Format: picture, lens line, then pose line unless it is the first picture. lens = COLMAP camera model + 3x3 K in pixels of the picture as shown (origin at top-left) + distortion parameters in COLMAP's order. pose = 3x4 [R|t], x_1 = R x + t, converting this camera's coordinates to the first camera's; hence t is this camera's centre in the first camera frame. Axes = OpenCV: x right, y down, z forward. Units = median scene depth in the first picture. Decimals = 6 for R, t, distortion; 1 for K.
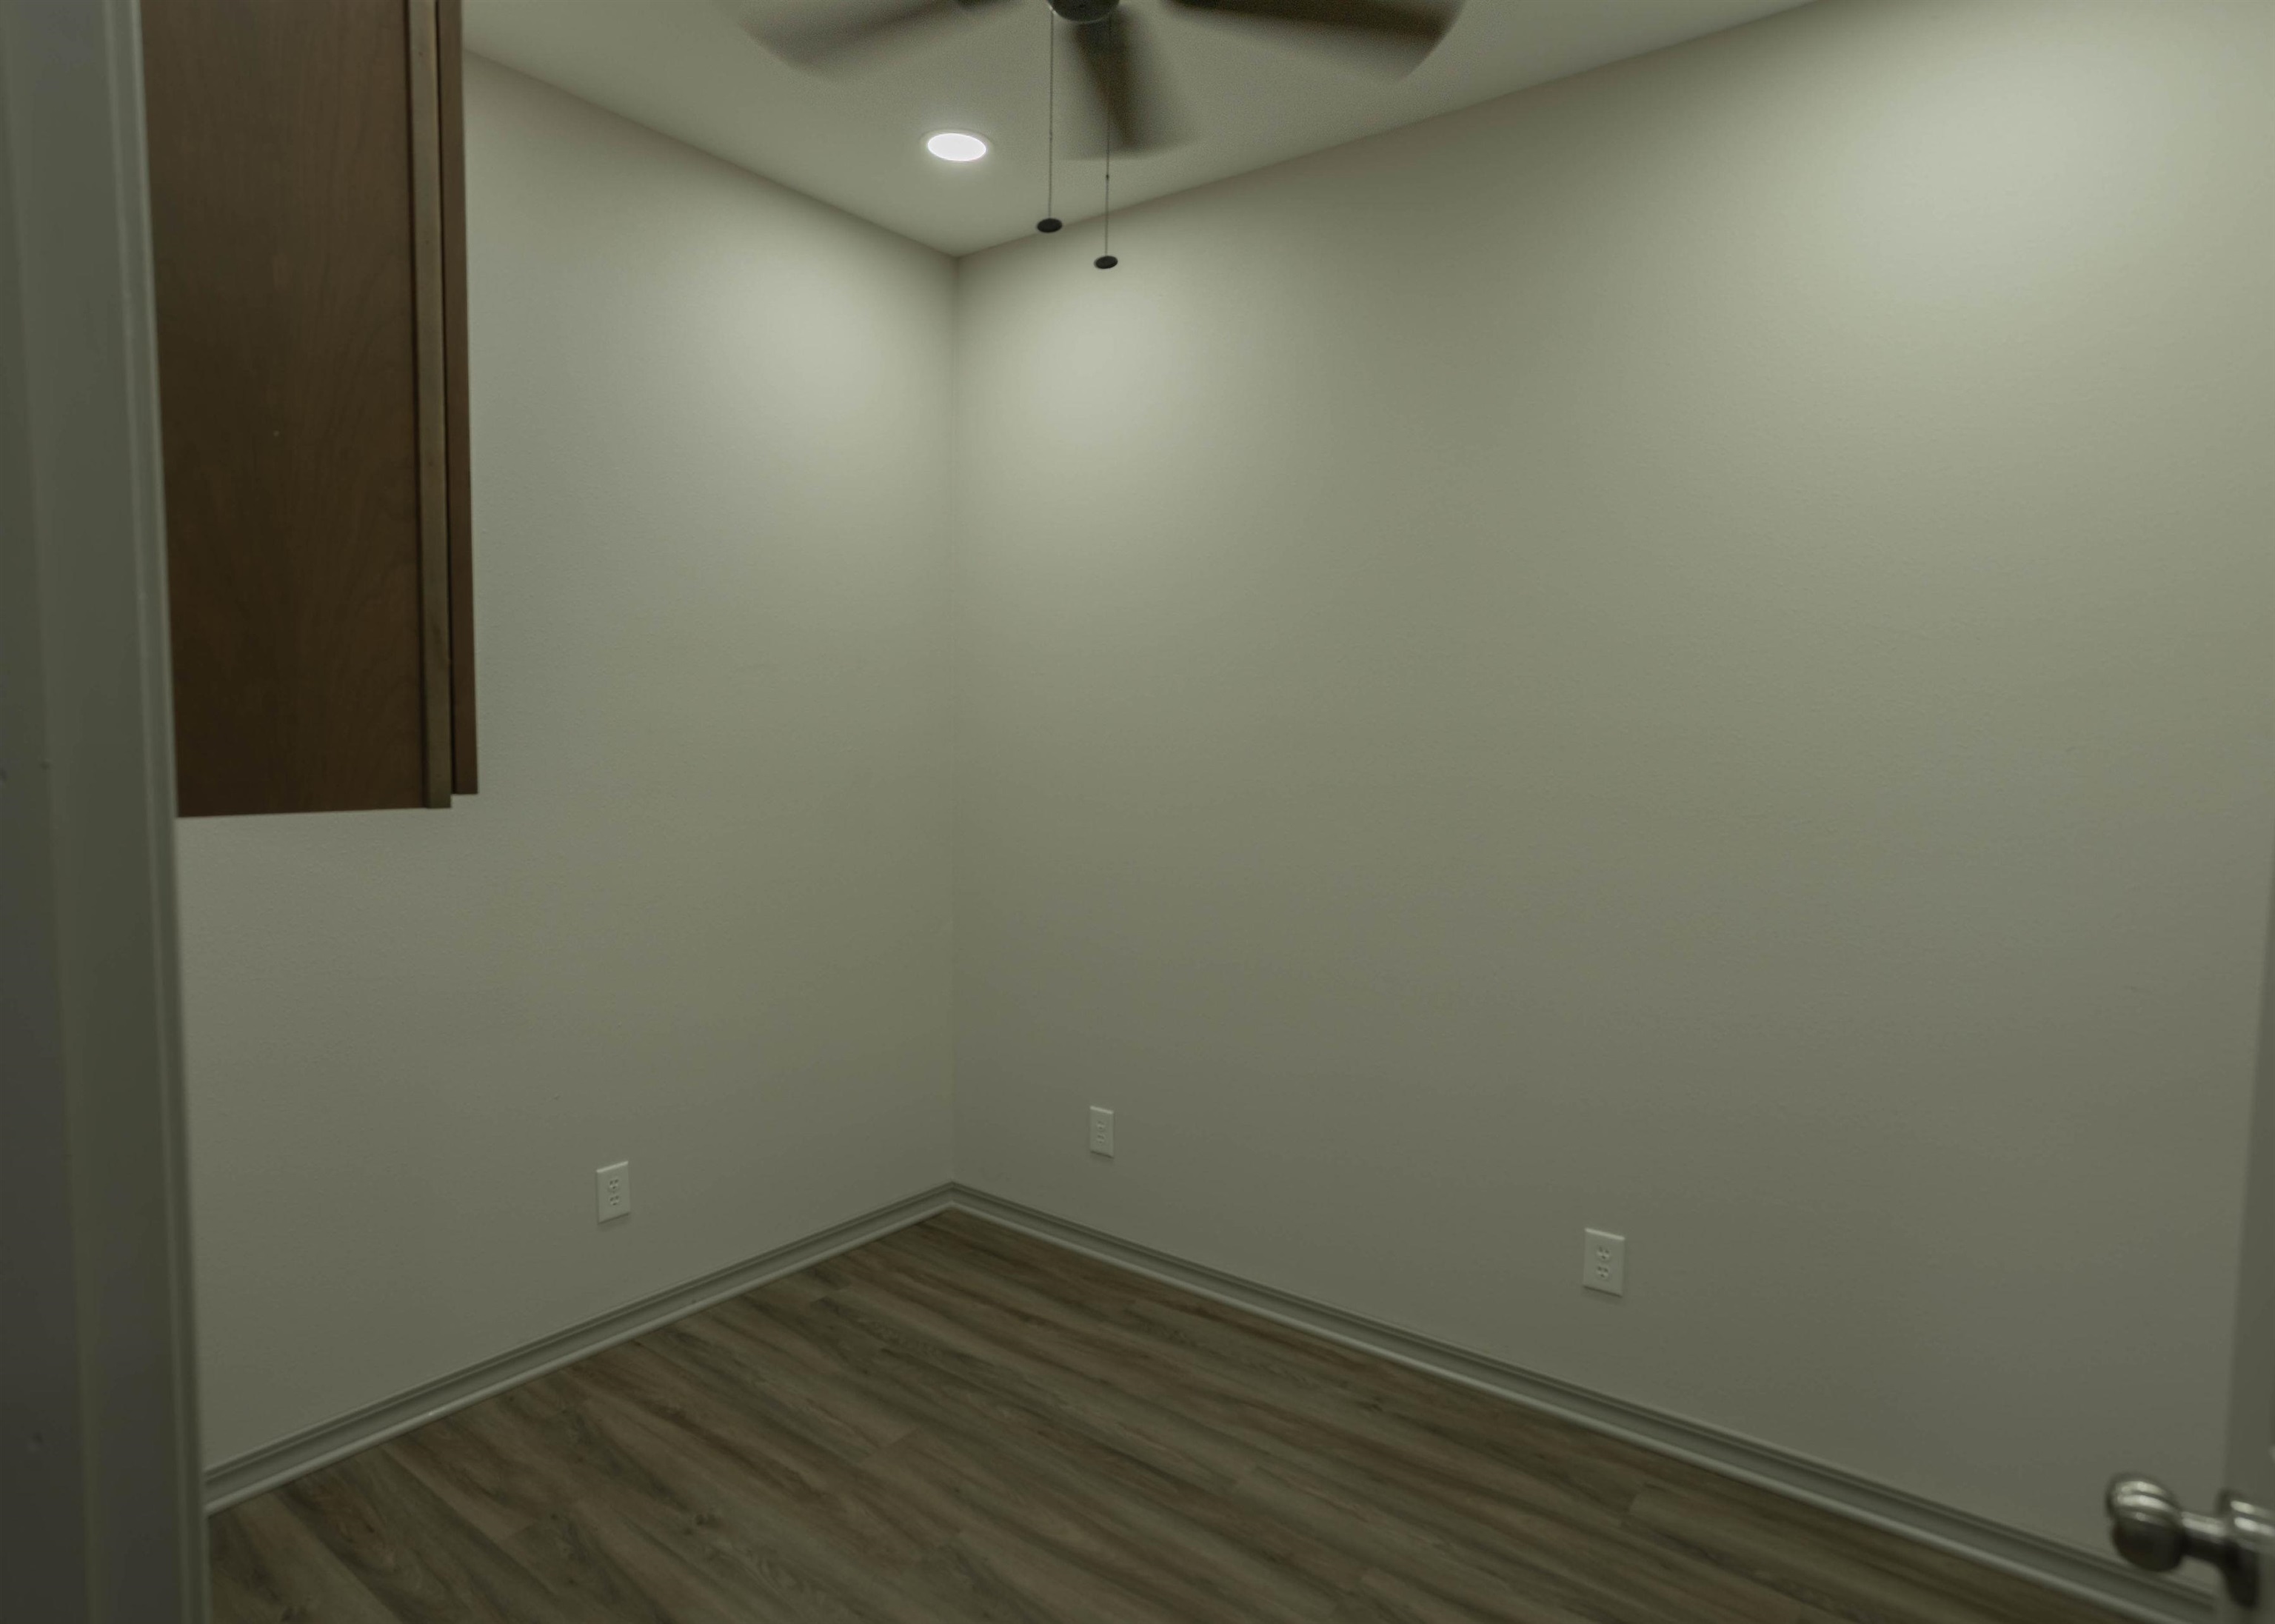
lens RADIAL K [[1274.2, 0, 1126.3], [0, 1274.2, 812.1], [0, 0, 1]] dist [-0.033120, 0.021843]
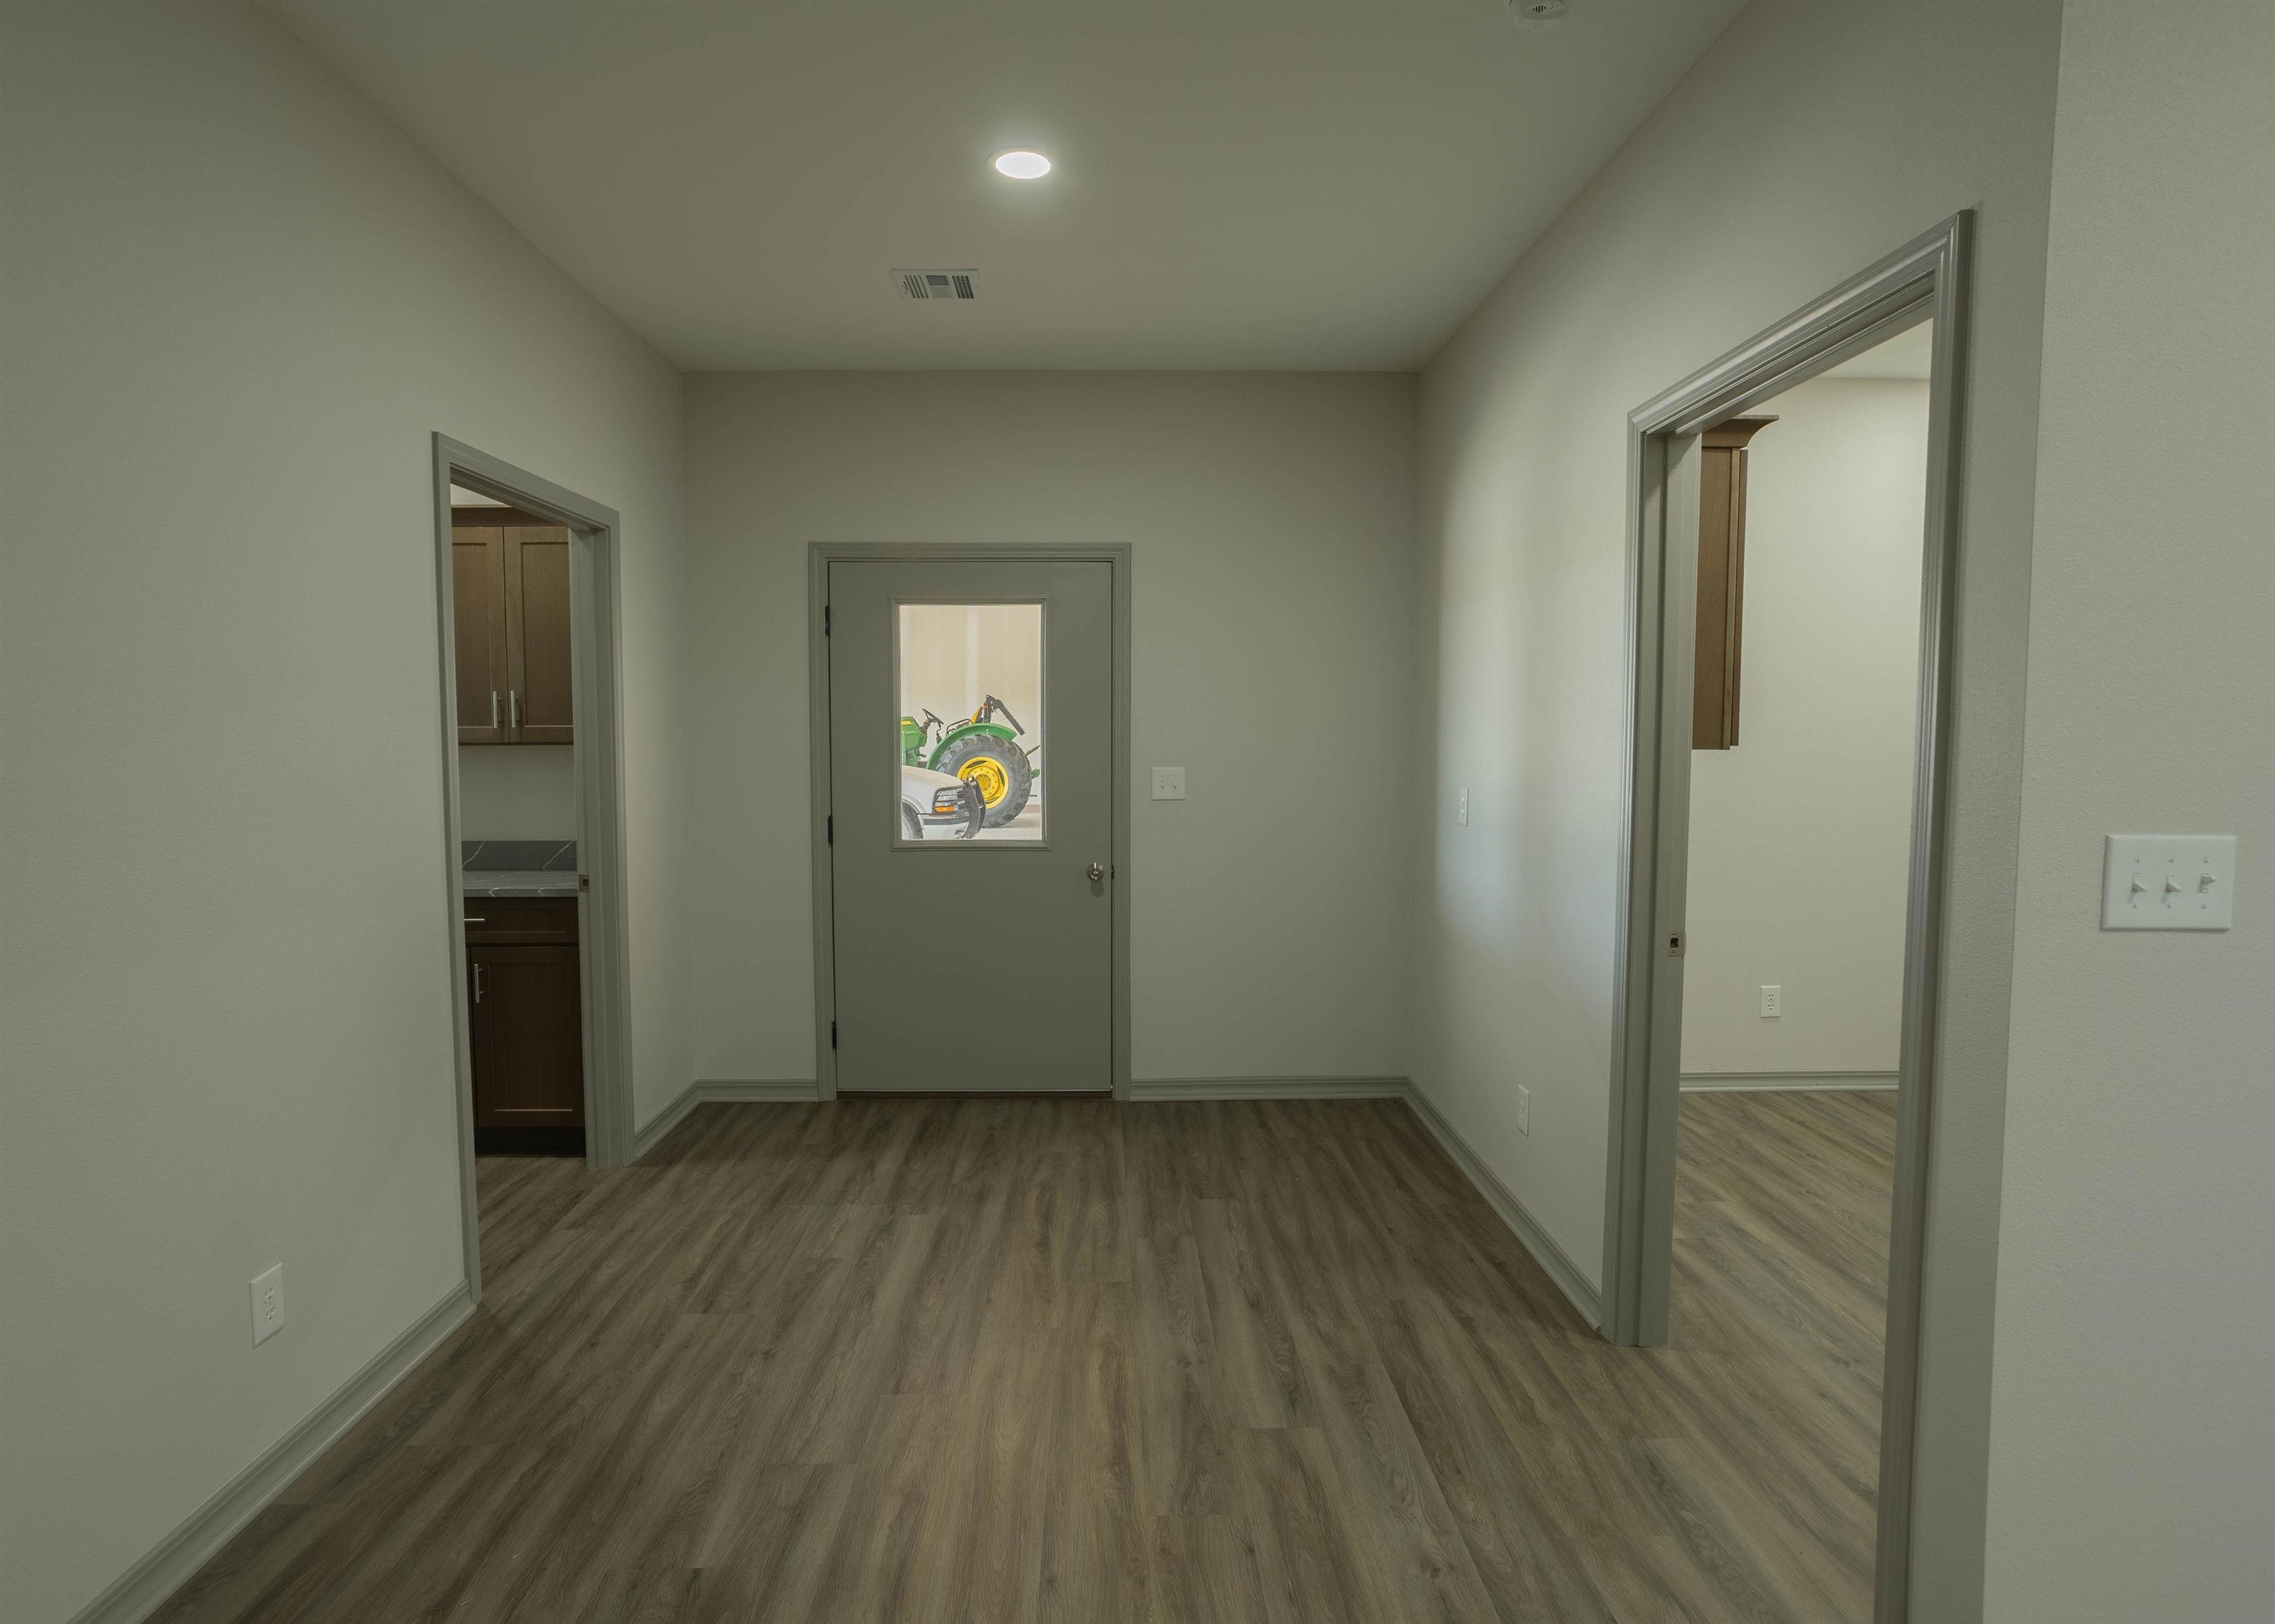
lens RADIAL K [[1209.7, 0, 1138.2], [0, 1209.7, 816.0], [0, 0, 1]] dist [-0.032179, 0.020166]
pose [[0.638091, 0.047199, -0.768513, 0.352387], [-0.043668, 0.998731, 0.025080, 0.064210], [0.768722, 0.017556, 0.639342, -0.866019]]
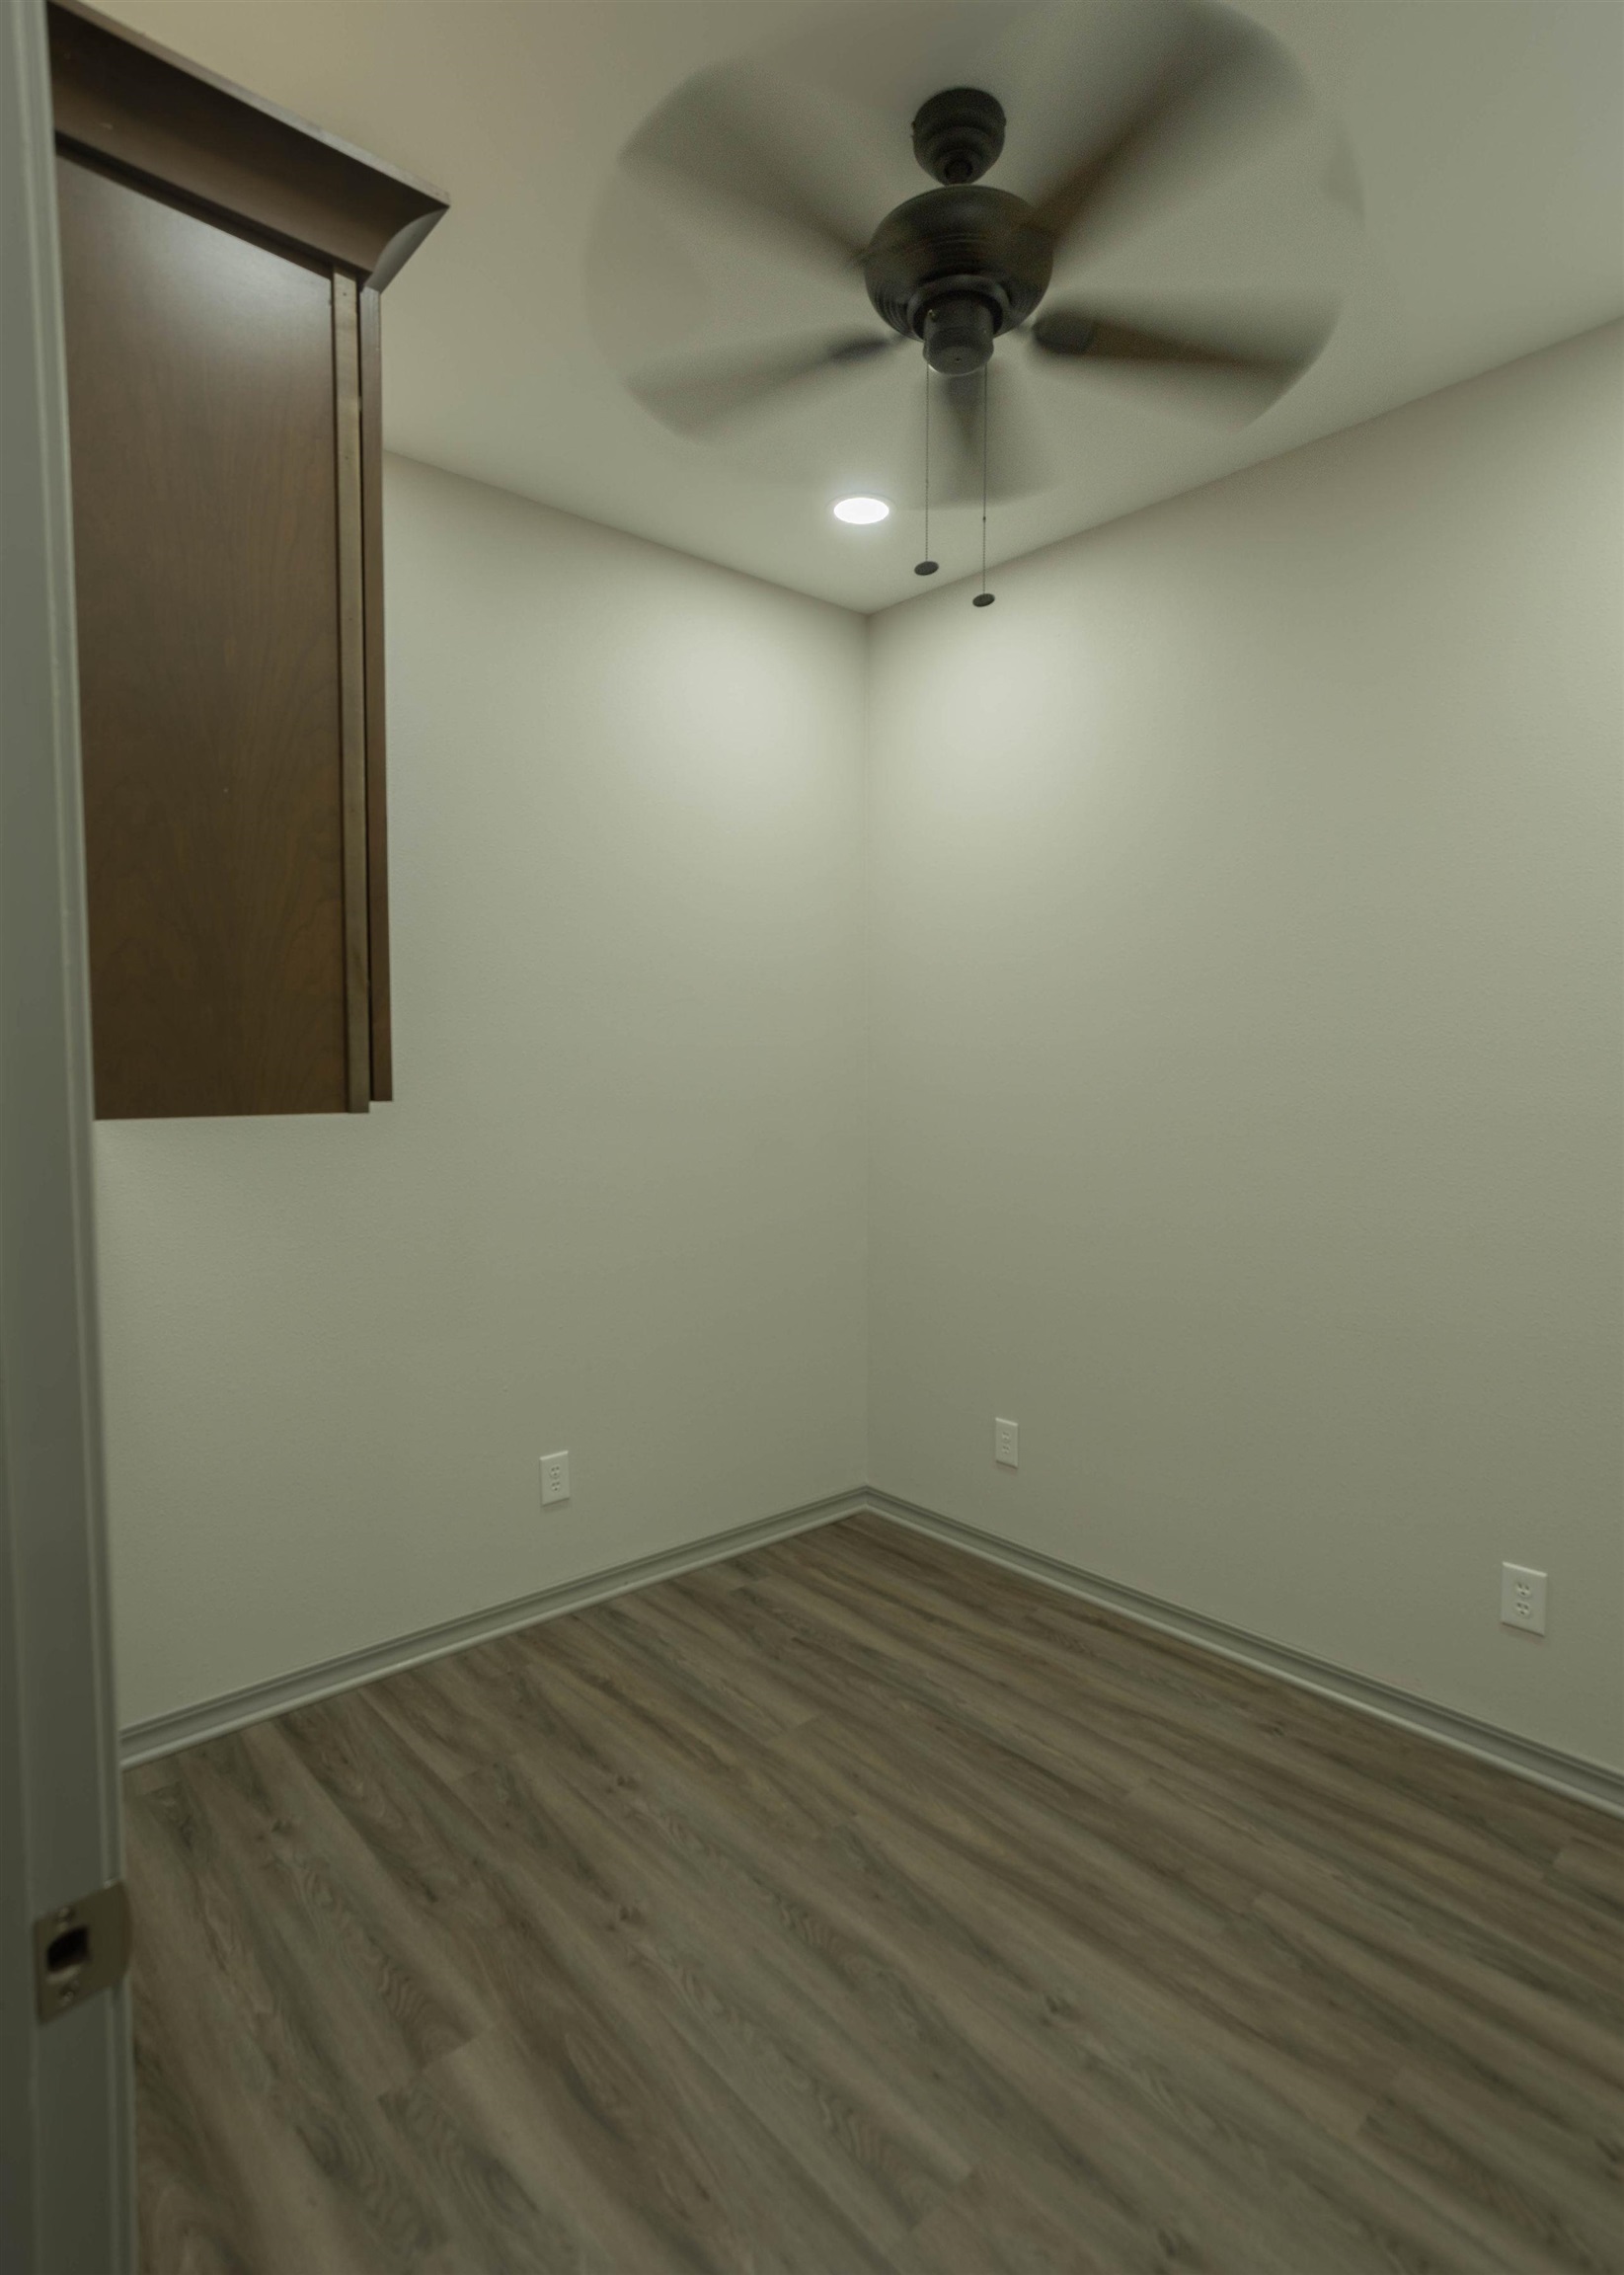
lens RADIAL K [[1209.6, 0, 823.2], [0, 1209.6, 1124.0], [0, 0, 1]] dist [-0.032179, 0.020166]
pose [[0.982397, -0.005022, -0.186739, 0.029412], [0.002094, 0.999872, -0.015877, 0.010749], [0.186794, 0.015206, 0.982281, 0.006404]]
